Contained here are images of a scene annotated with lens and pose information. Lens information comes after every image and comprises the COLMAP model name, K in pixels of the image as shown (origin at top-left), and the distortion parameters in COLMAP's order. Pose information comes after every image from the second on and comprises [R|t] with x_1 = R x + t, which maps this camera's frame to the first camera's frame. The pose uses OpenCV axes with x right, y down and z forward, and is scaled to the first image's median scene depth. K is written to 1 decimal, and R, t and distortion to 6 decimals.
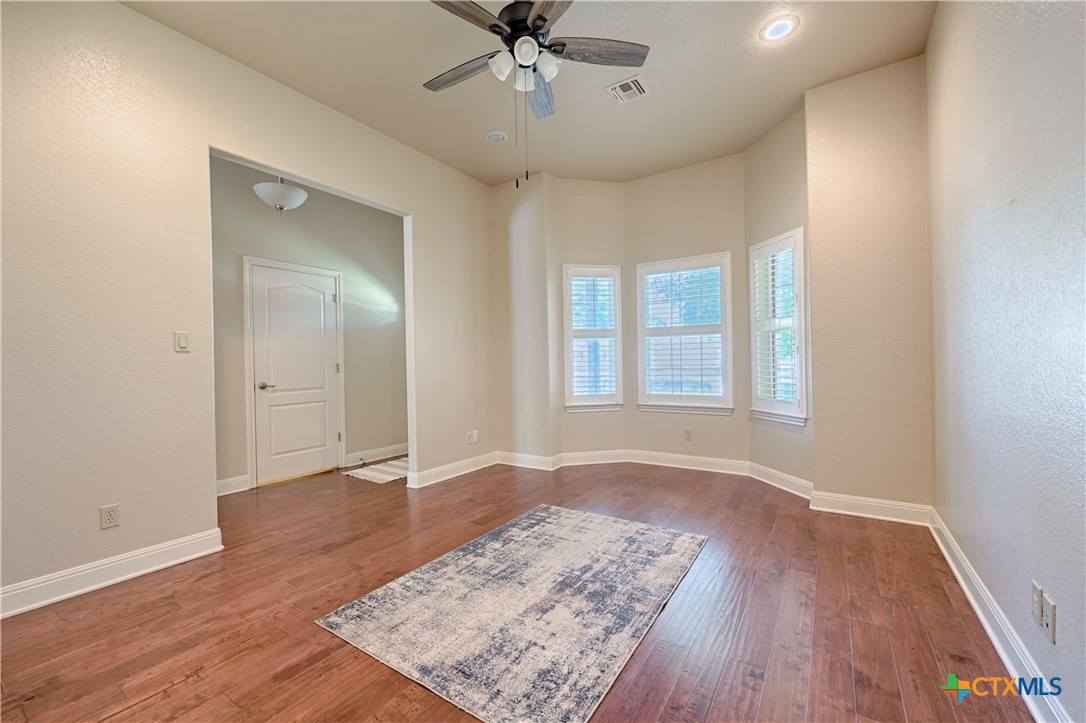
lens RADIAL K [[437.7, 0, 546.0], [0, 437.7, 361.7], [0, 0, 1]] dist [-0.000804, 0.000450]
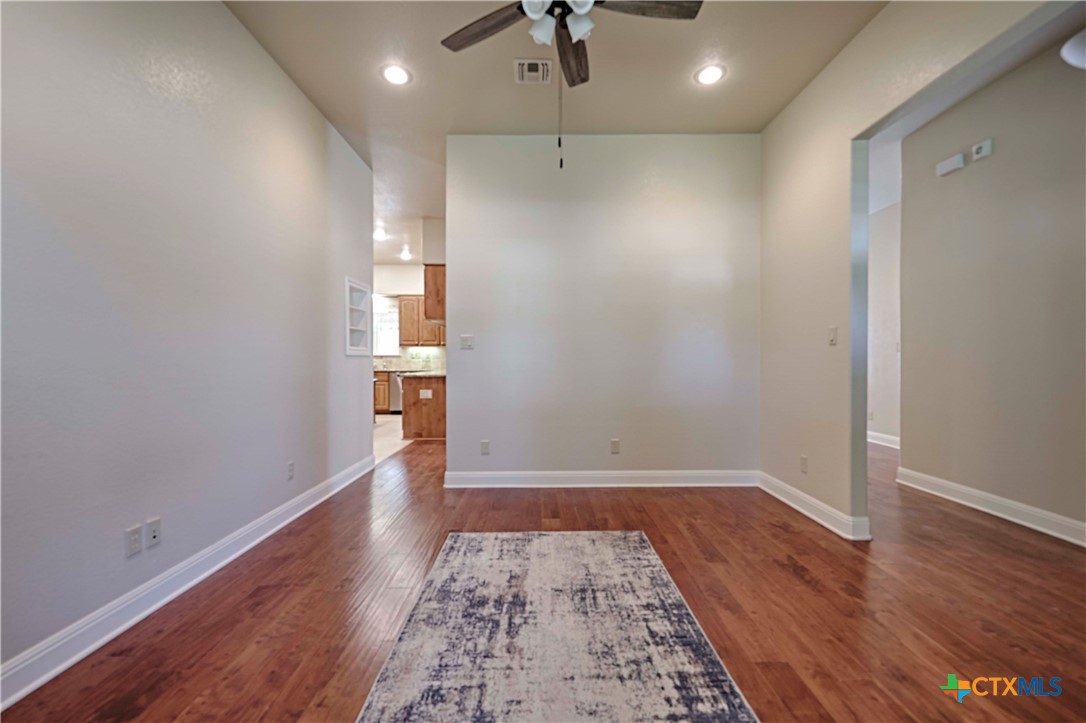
lens RADIAL K [[437.7, 0, 541.6], [0, 437.7, 361.1], [0, 0, 1]] dist [-0.000804, 0.000450]
pose [[-0.830331, 0.023886, -0.556759, 0.475832], [0.017320, 0.999704, 0.017058, -0.014367], [0.557002, 0.004521, -0.830499, 1.696026]]
